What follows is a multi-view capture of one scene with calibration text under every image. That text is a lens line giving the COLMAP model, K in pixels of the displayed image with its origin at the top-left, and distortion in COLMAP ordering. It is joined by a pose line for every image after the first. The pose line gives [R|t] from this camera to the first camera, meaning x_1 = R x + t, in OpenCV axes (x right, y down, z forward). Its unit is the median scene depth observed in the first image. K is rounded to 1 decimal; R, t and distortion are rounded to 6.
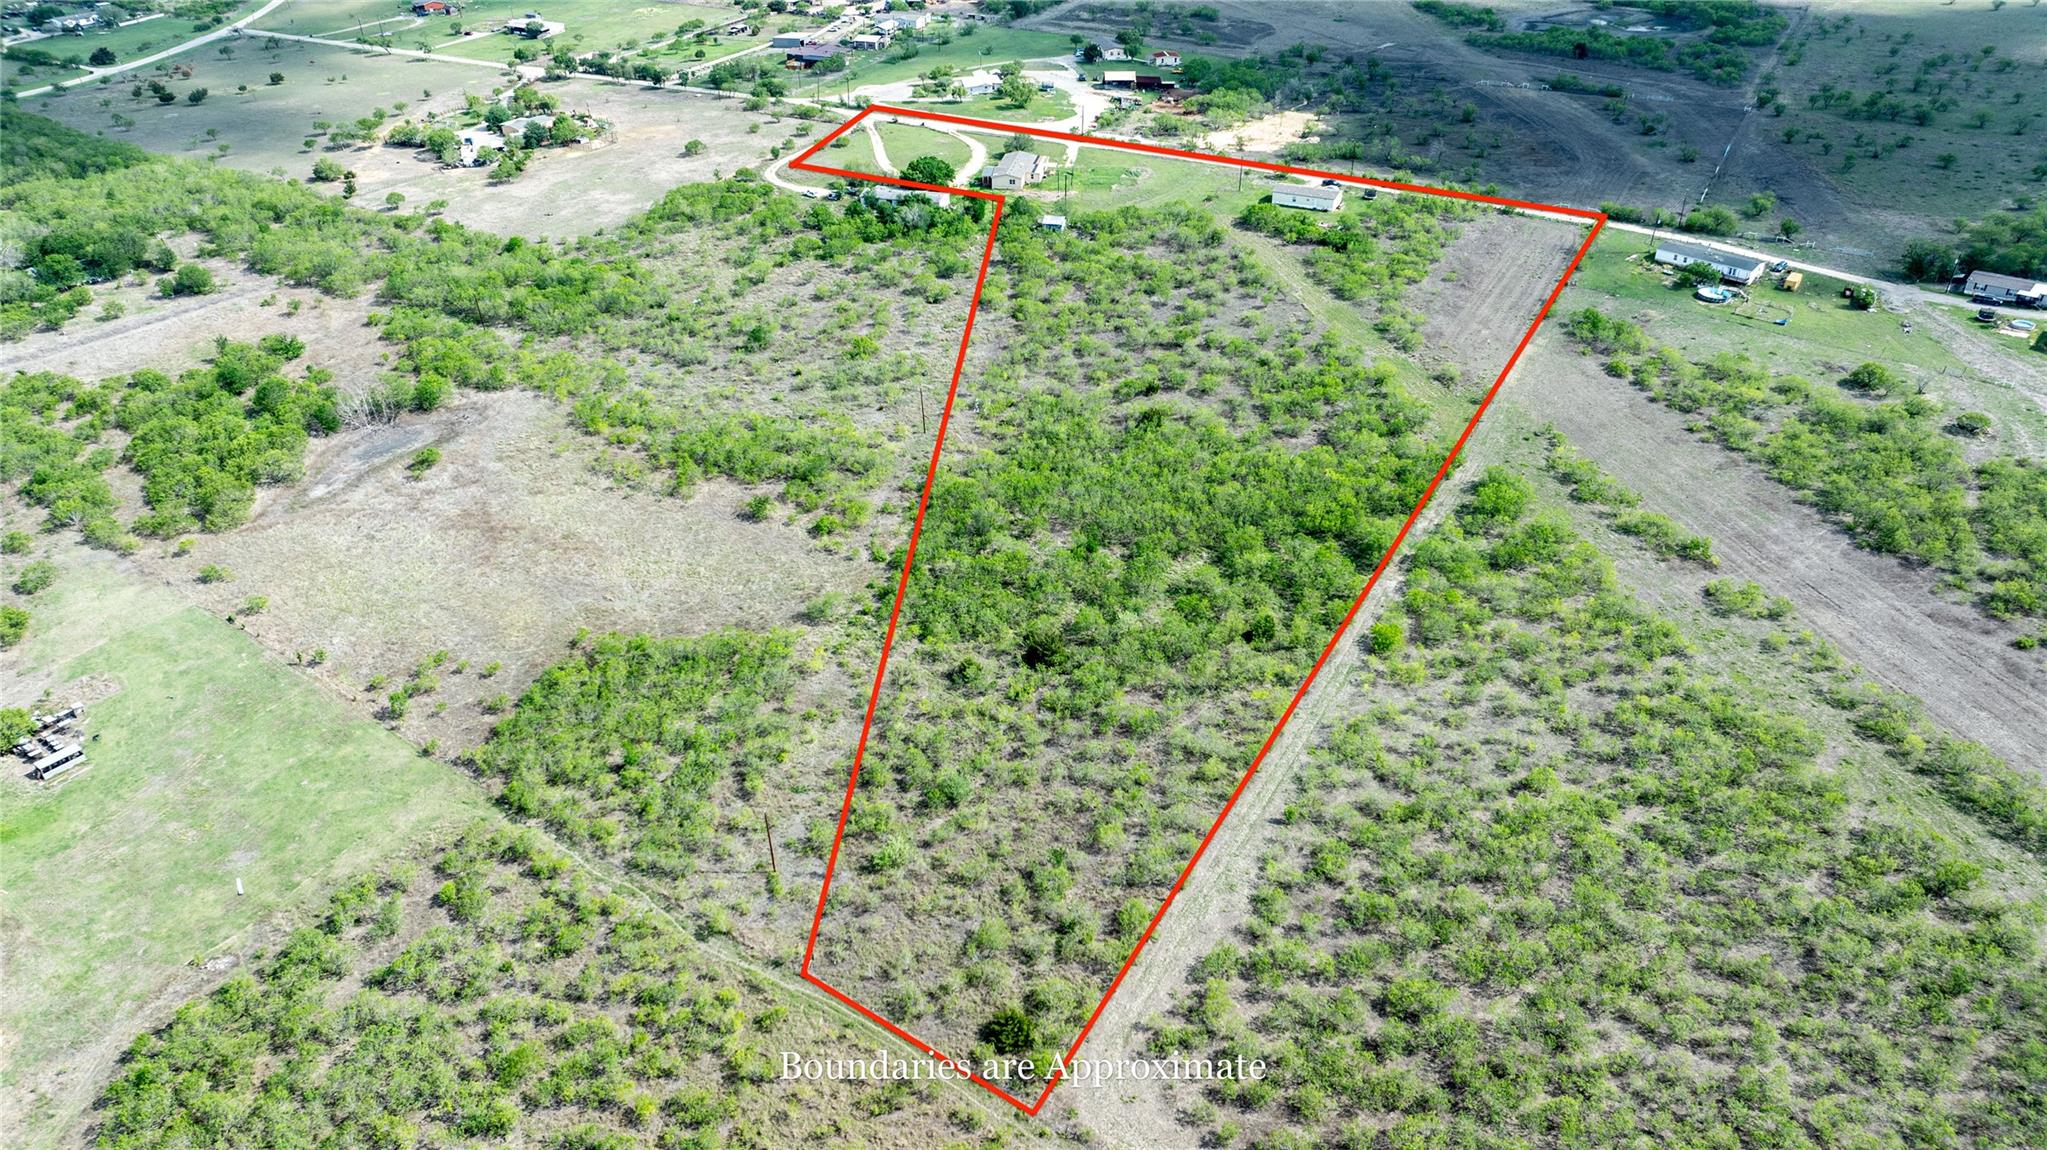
lens RADIAL K [[1439.9, 0, 1025.8], [0, 1439.9, 580.3], [0, 0, 1]] dist [-0.033331, 0.028708]
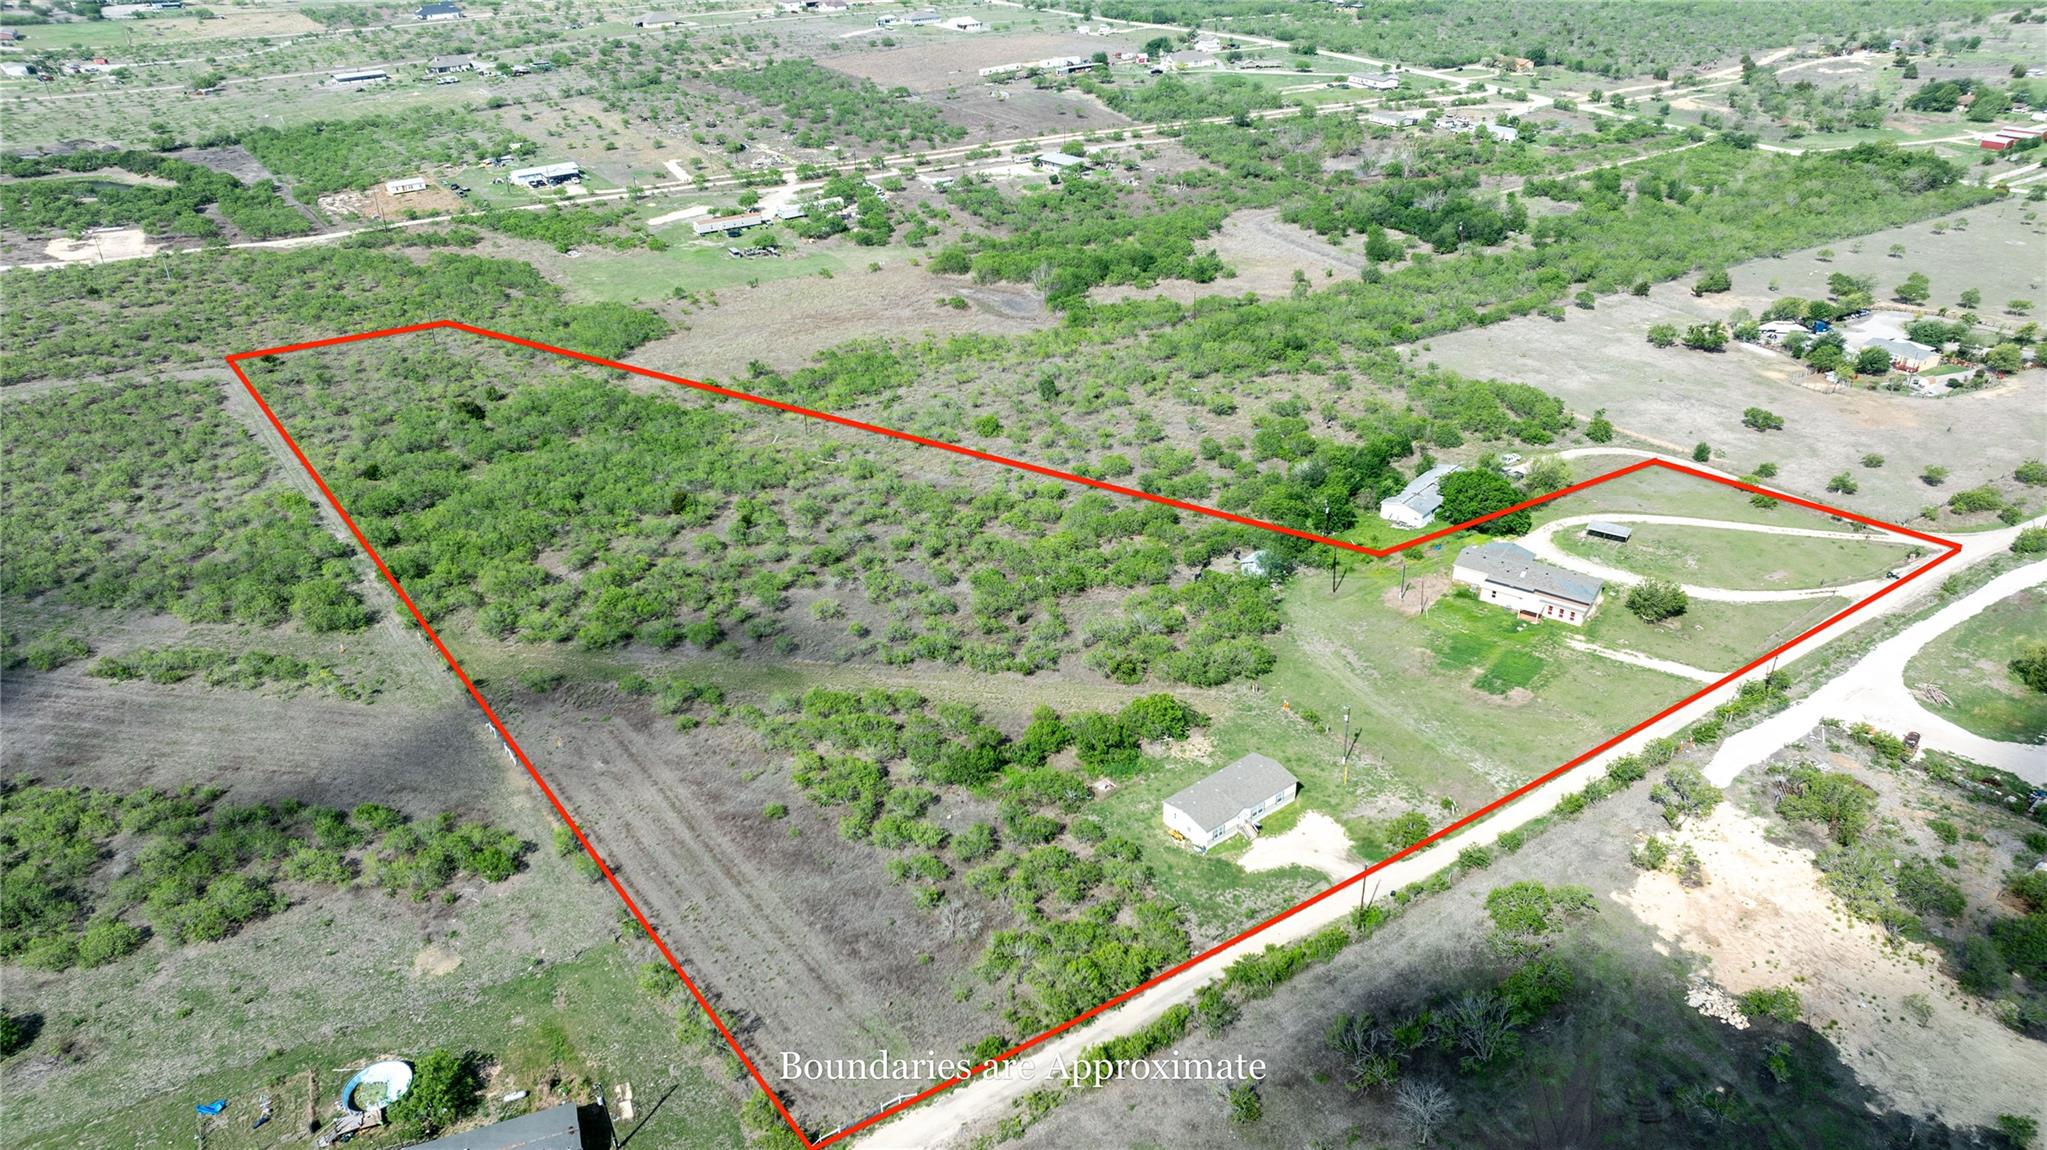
lens RADIAL K [[1439.9, 0, 1025.8], [0, 1439.9, 580.3], [0, 0, 1]] dist [-0.033331, 0.028708]
pose [[-0.419718, 0.448960, -0.788842, 0.686172], [-0.472060, 0.634334, 0.612193, -0.686225], [0.775239, 0.629329, -0.054306, 1.083256]]
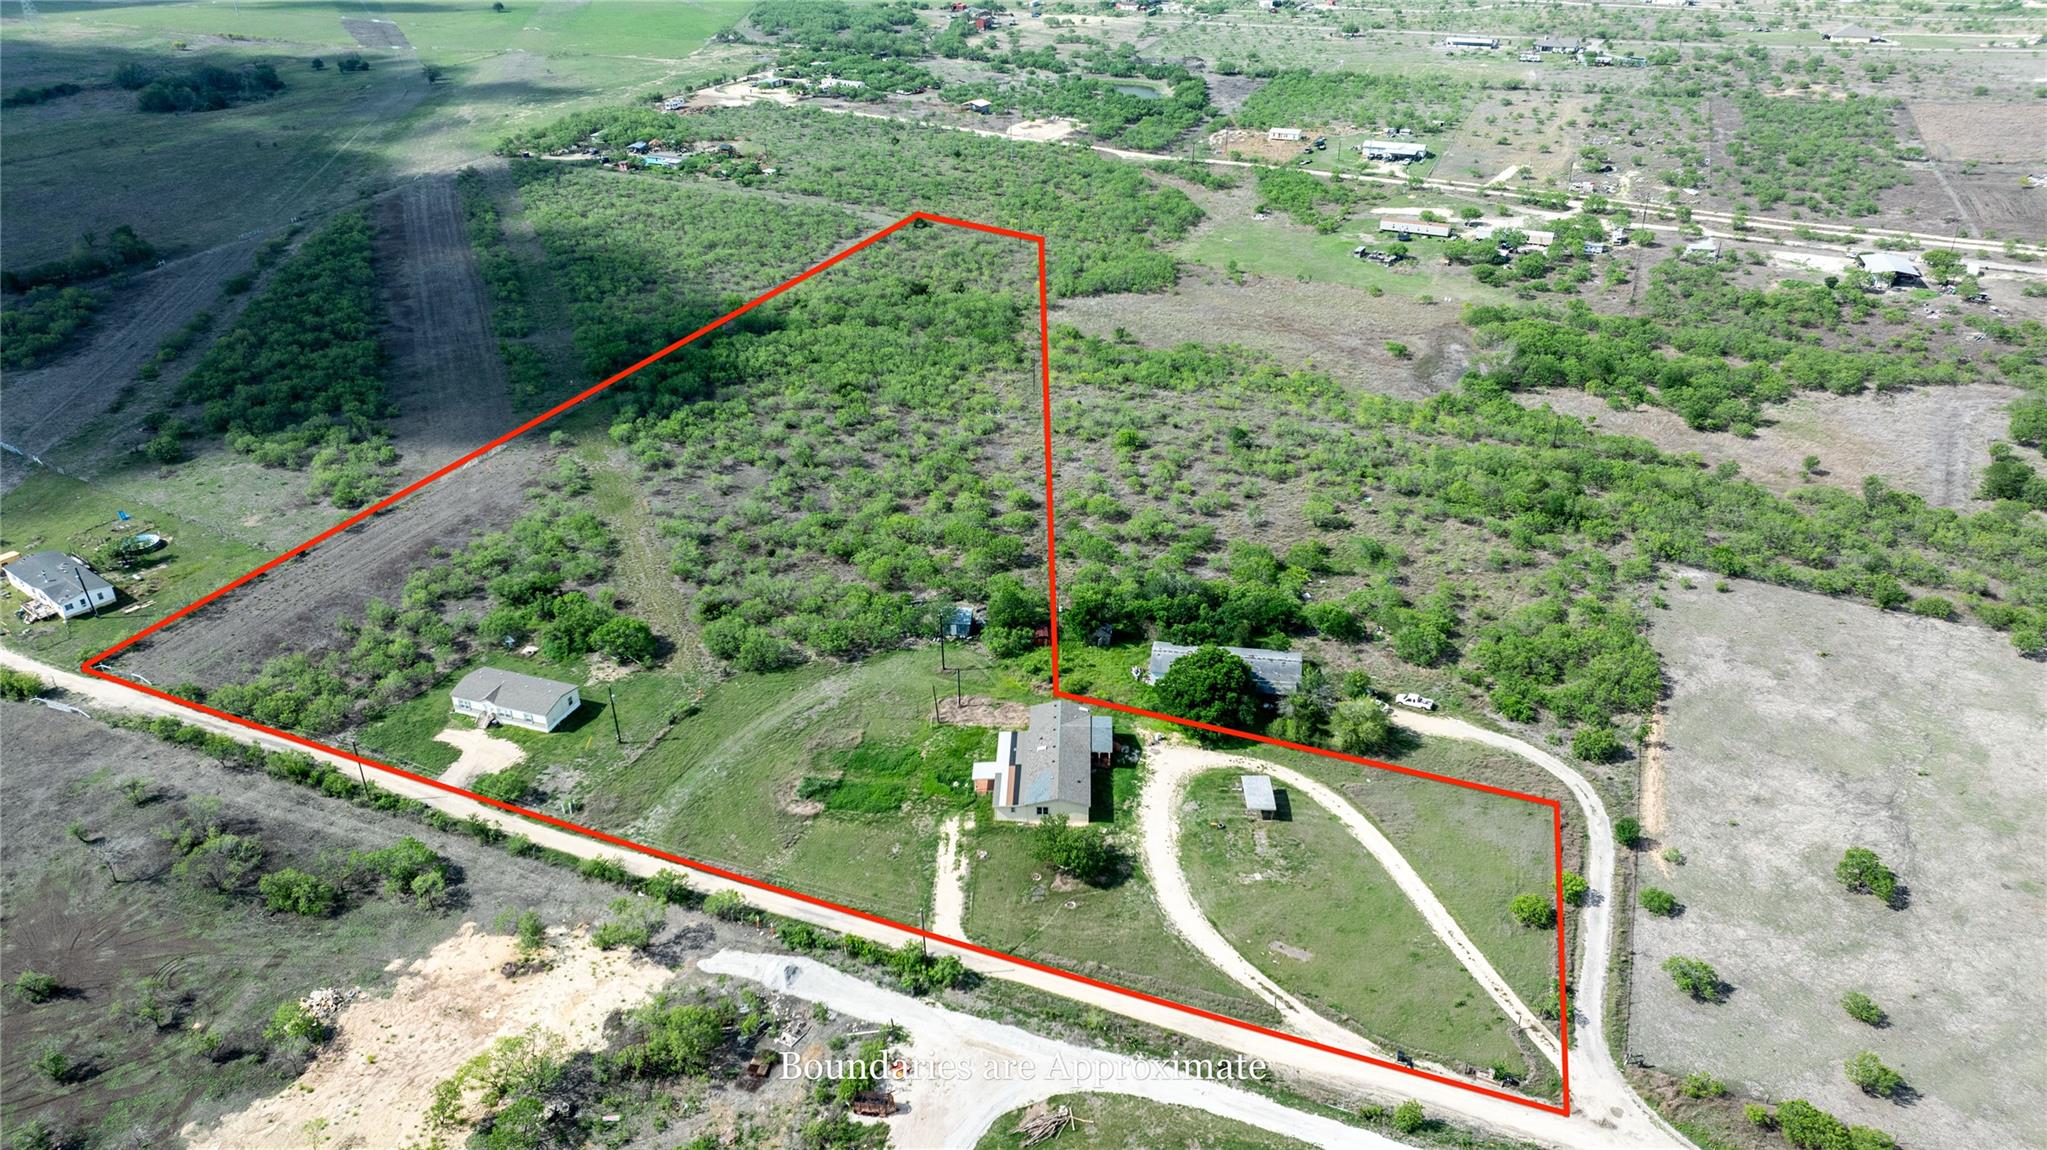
lens RADIAL K [[1439.9, 0, 1025.8], [0, 1439.9, 580.3], [0, 0, 1]] dist [-0.033331, 0.028708]
pose [[-0.991869, 0.080117, -0.098882, 0.059294], [-0.048048, 0.483733, 0.873896, -0.926671], [0.117846, 0.871541, -0.475950, 1.466682]]
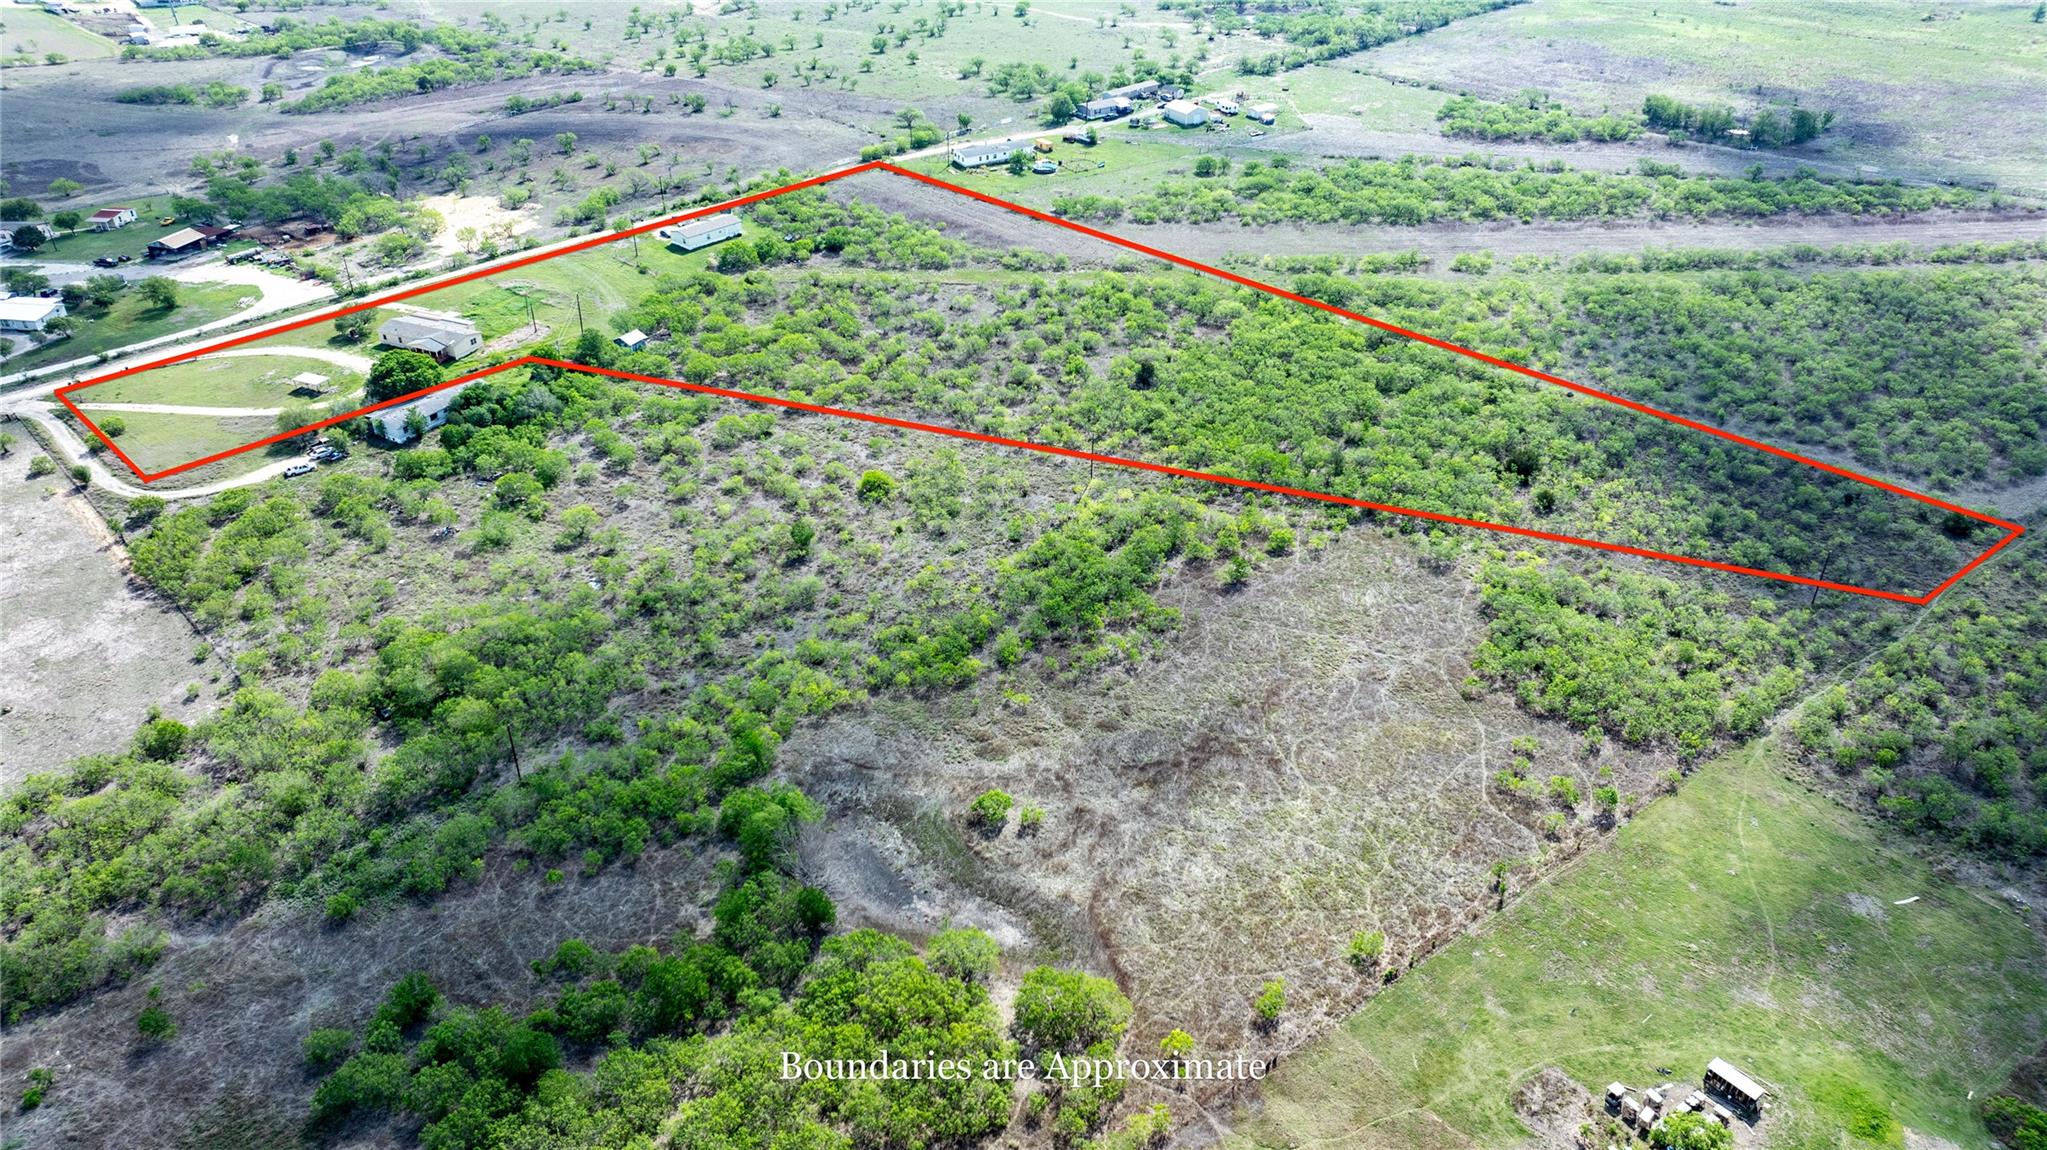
lens RADIAL K [[1439.9, 0, 1025.8], [0, 1439.9, 580.3], [0, 0, 1]] dist [-0.033331, 0.028708]
pose [[0.282389, -0.505315, 0.815422, -0.765151], [0.521729, 0.794212, 0.311491, -0.315854], [-0.805019, 0.337468, 0.487914, 0.507075]]
